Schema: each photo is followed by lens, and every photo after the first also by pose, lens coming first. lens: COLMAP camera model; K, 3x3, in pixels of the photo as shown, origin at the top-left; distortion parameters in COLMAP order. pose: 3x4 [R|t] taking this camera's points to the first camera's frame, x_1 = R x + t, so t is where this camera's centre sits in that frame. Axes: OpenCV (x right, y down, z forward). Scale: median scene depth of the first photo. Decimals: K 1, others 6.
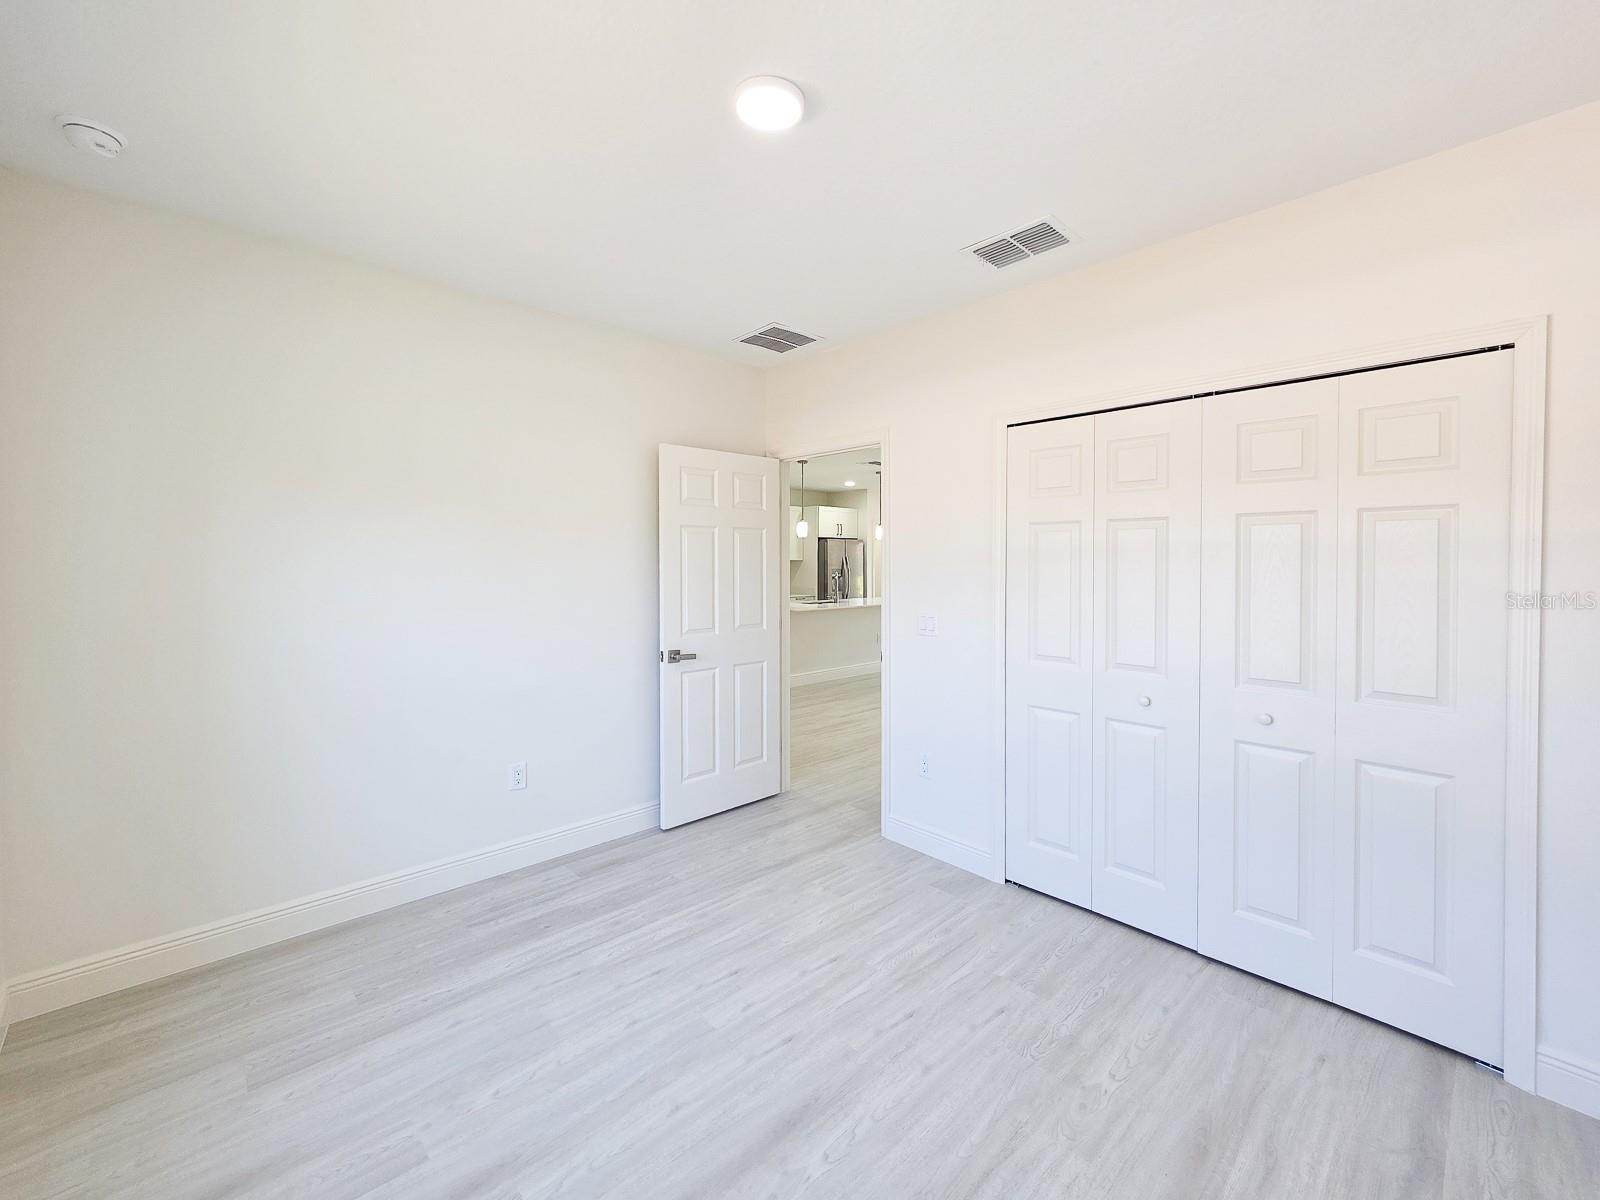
lens RADIAL K [[655.3, 0, 796.3], [0, 655.3, 568.3], [0, 0, 1]] dist [0.002743, -0.000038]
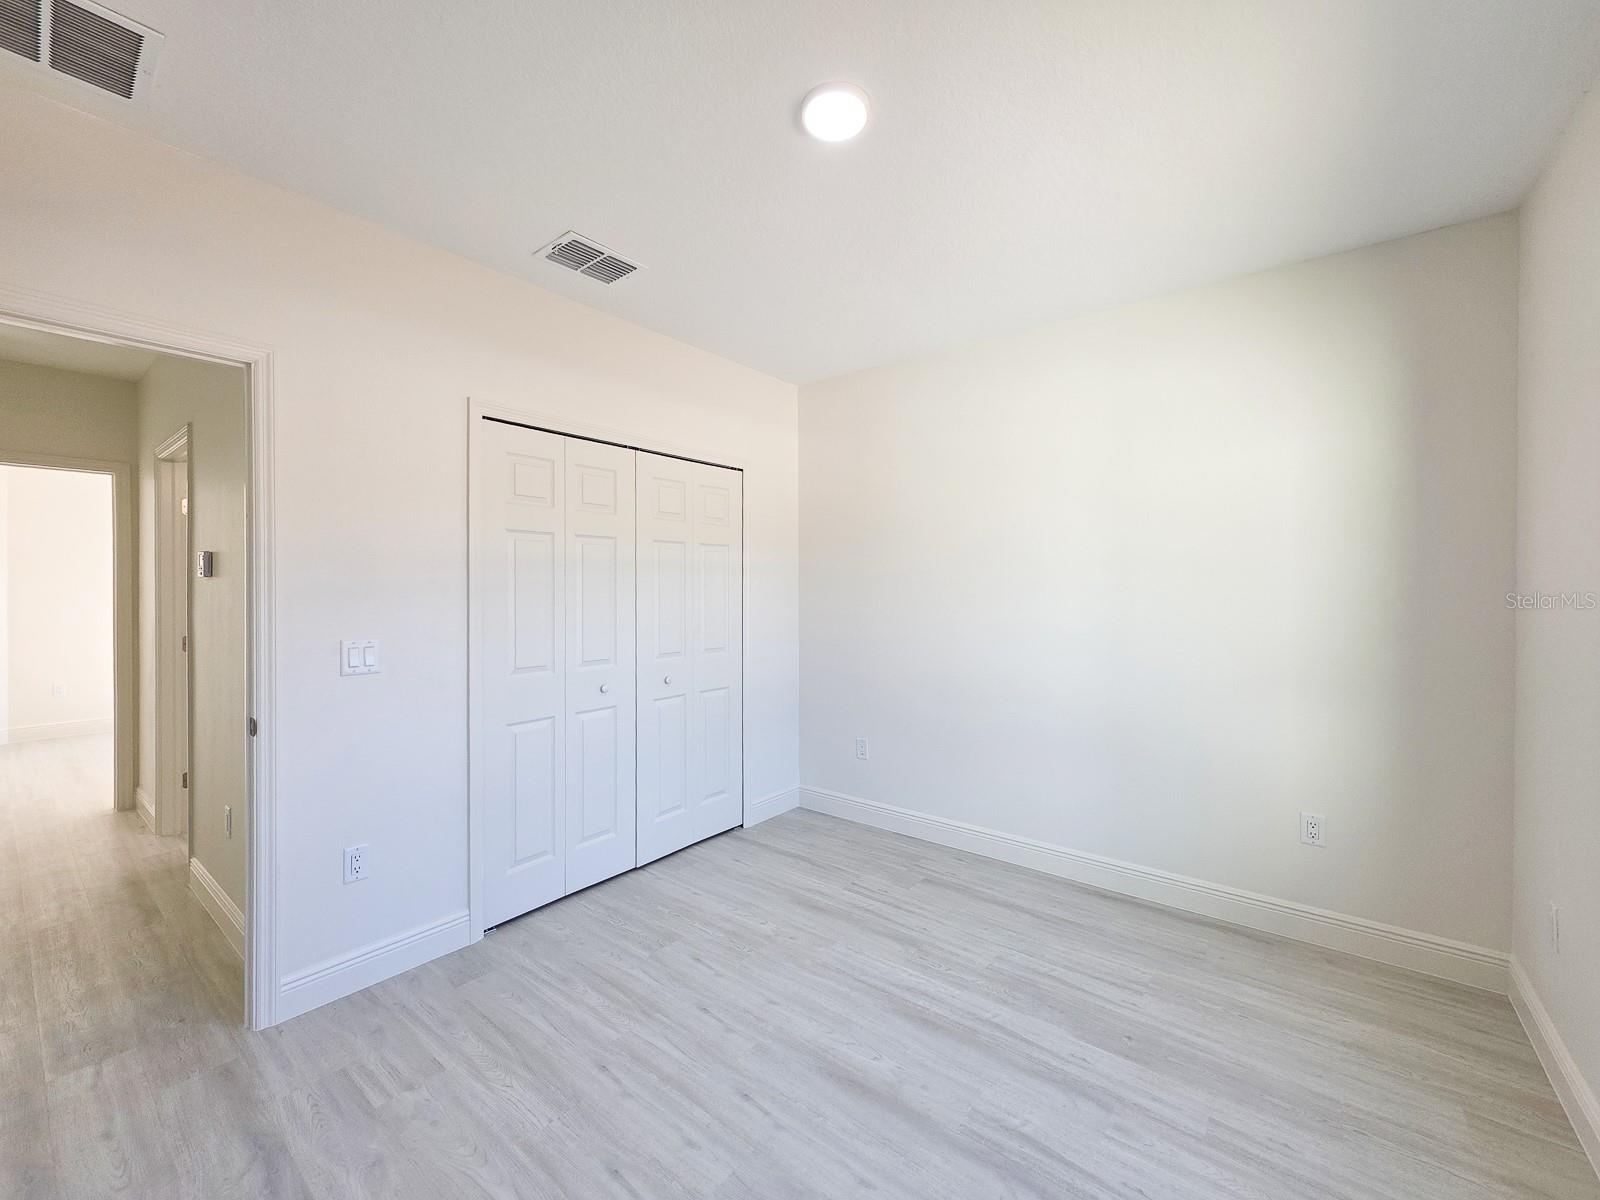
lens RADIAL K [[655.3, 0, 791.2], [0, 655.3, 588.7], [0, 0, 1]] dist [0.002743, -0.000038]
pose [[-0.127795, -0.007379, 0.991773, -0.780531], [0.010809, 0.999903, 0.008832, 0.014034], [-0.991742, 0.011849, -0.127702, 0.901343]]
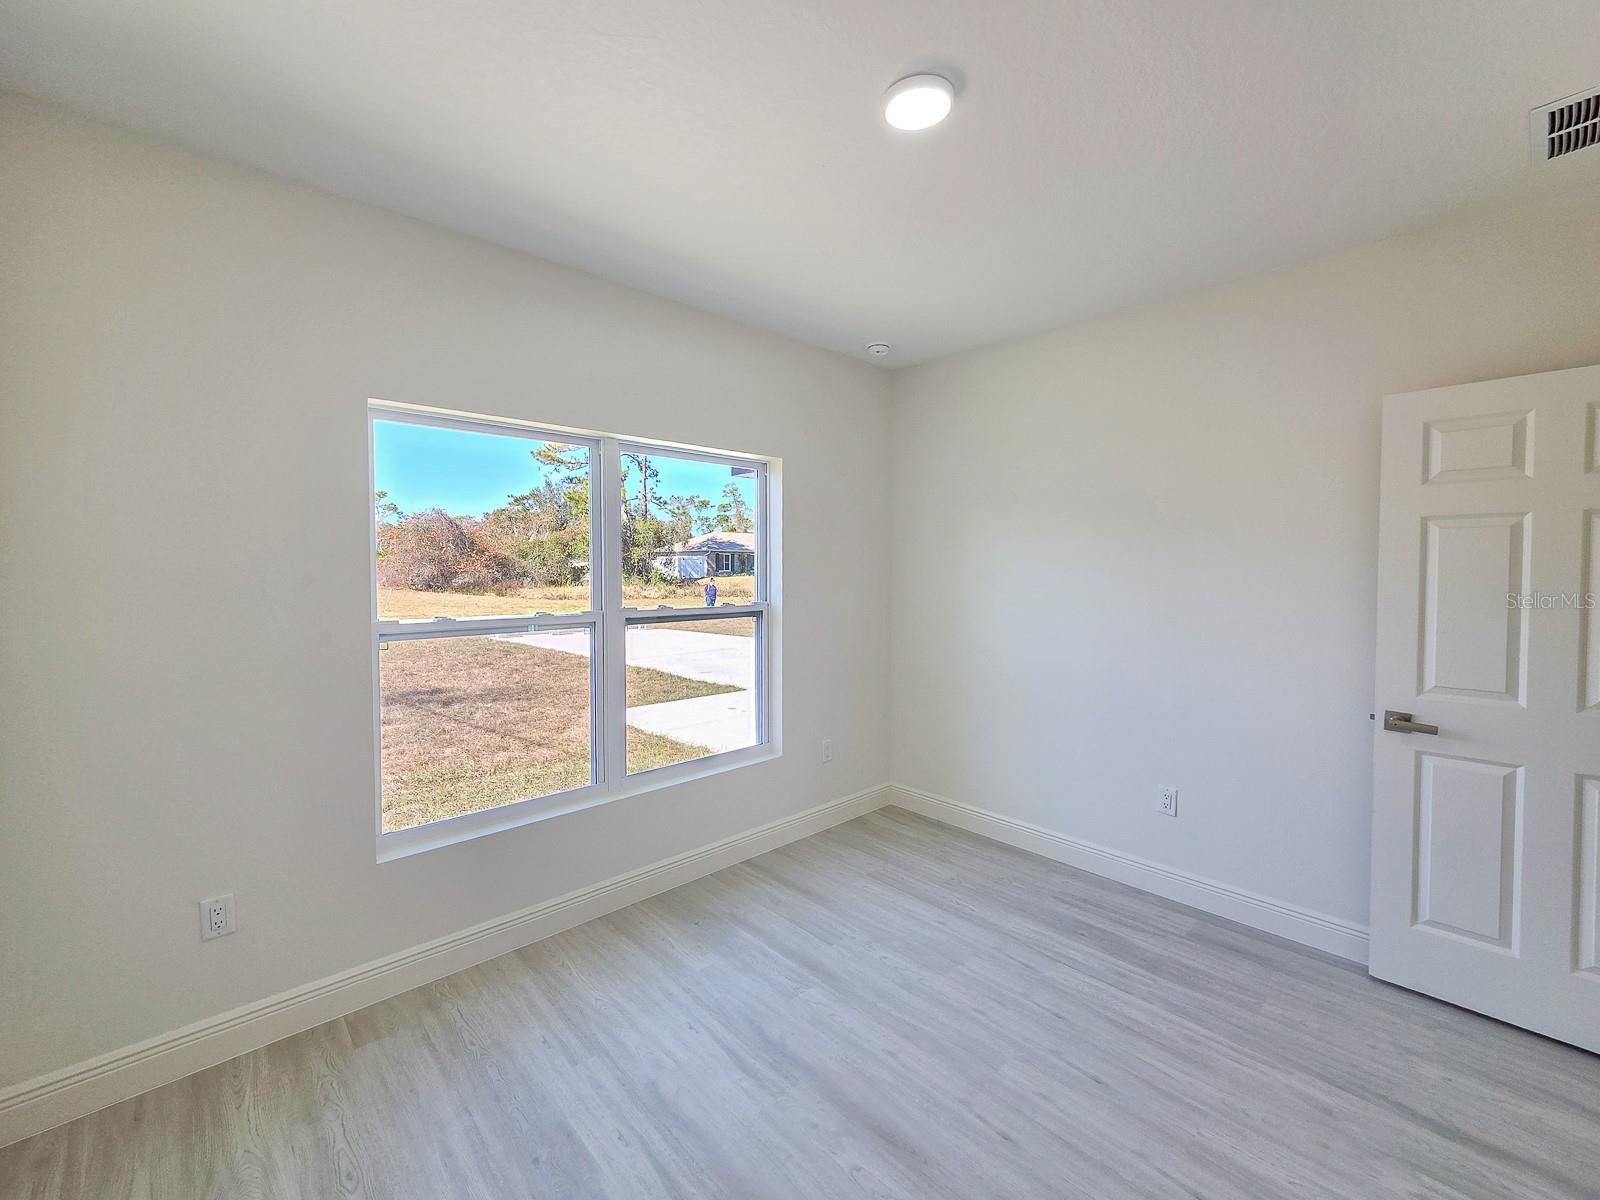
lens RADIAL K [[688.3, 0, 803.3], [0, 688.3, 586.0], [0, 0, 1]] dist [0.000953, -0.000033]
pose [[-0.000753, 0.026200, -0.999656, 0.743616], [-0.015248, 0.999540, 0.026208, -0.012365], [0.999883, 0.015263, -0.000354, 0.627602]]
